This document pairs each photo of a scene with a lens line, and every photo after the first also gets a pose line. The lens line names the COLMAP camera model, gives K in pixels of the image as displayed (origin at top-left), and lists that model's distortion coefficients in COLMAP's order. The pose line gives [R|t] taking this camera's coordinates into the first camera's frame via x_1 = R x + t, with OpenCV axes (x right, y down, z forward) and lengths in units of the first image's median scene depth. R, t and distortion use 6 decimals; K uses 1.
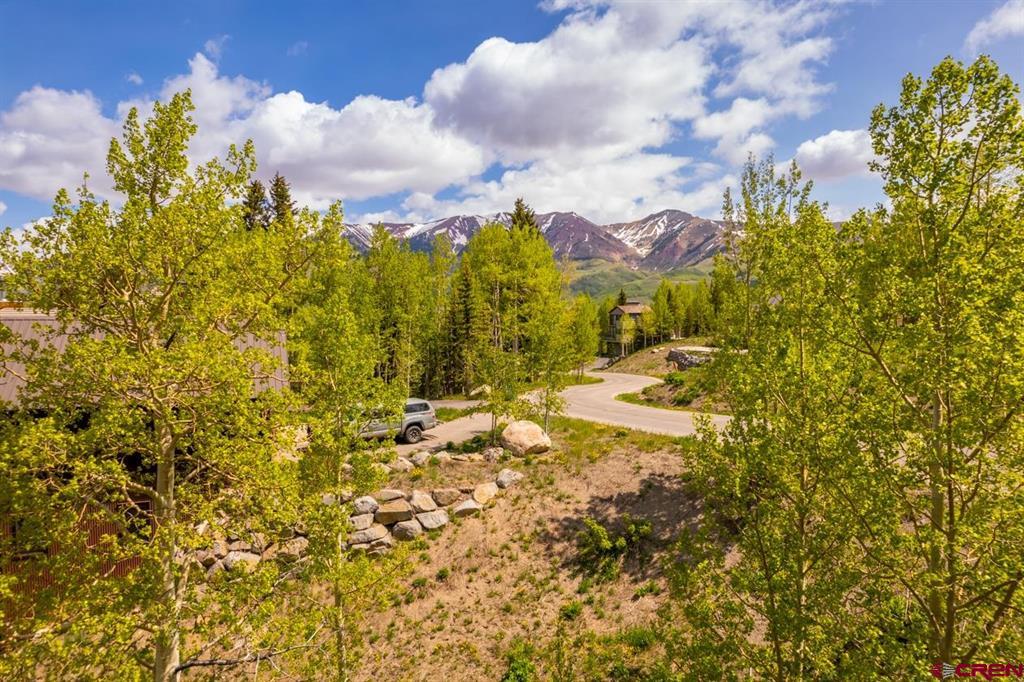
lens RADIAL K [[655.2, 0, 513.2], [0, 655.2, 342.8], [0, 0, 1]] dist [-0.076450, 0.070345]
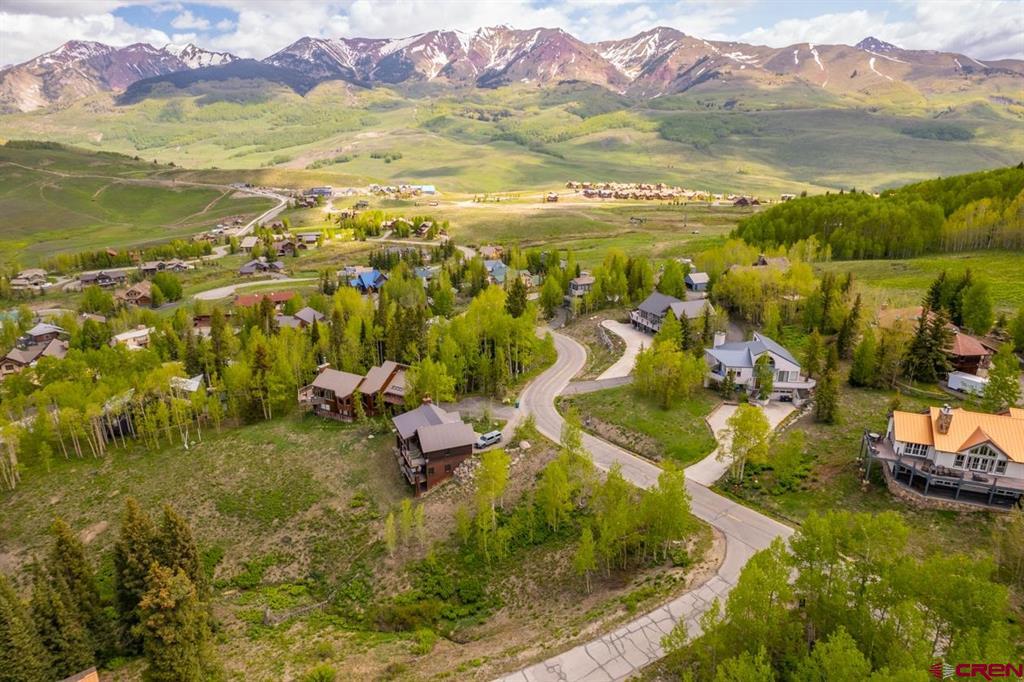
lens RADIAL K [[655.2, 0, 510.6], [0, 655.2, 348.4], [0, 0, 1]] dist [-0.076450, 0.070345]
pose [[0.999723, -0.001244, 0.023512, -0.013675], [-0.005193, 0.962355, 0.271745, -0.128025], [-0.022965, -0.271792, 0.962082, -0.234041]]
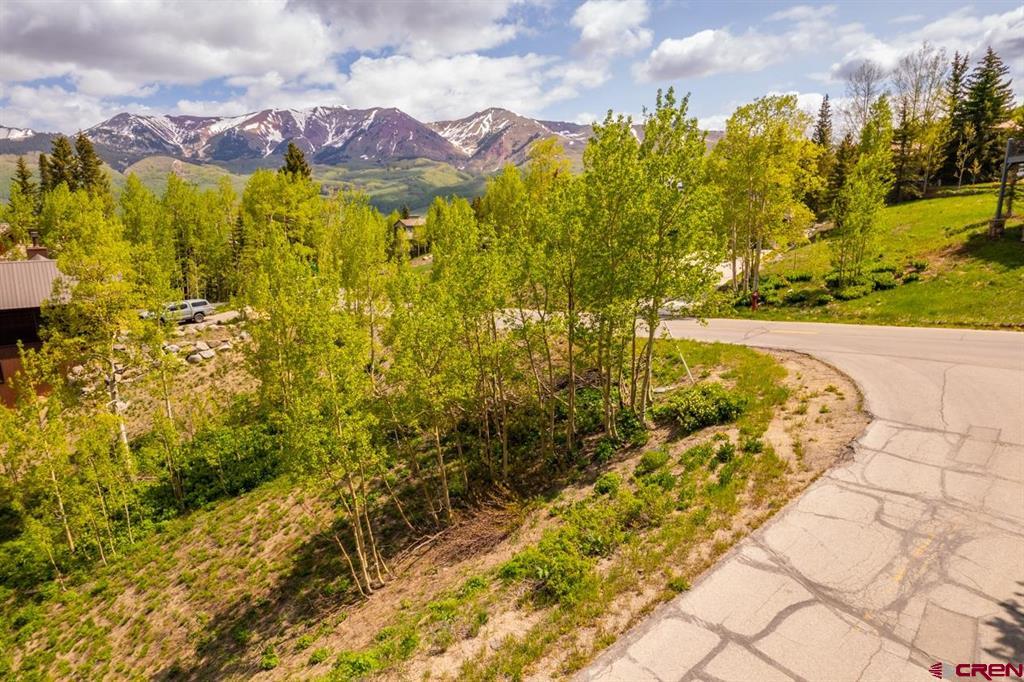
lens RADIAL K [[655.2, 0, 512.3], [0, 655.2, 348.9], [0, 0, 1]] dist [-0.076450, 0.070345]
pose [[0.967331, -0.059097, 0.246533, 0.020547], [0.019461, 0.986891, 0.160211, -0.004181], [-0.252769, -0.150179, 0.955800, -0.081616]]
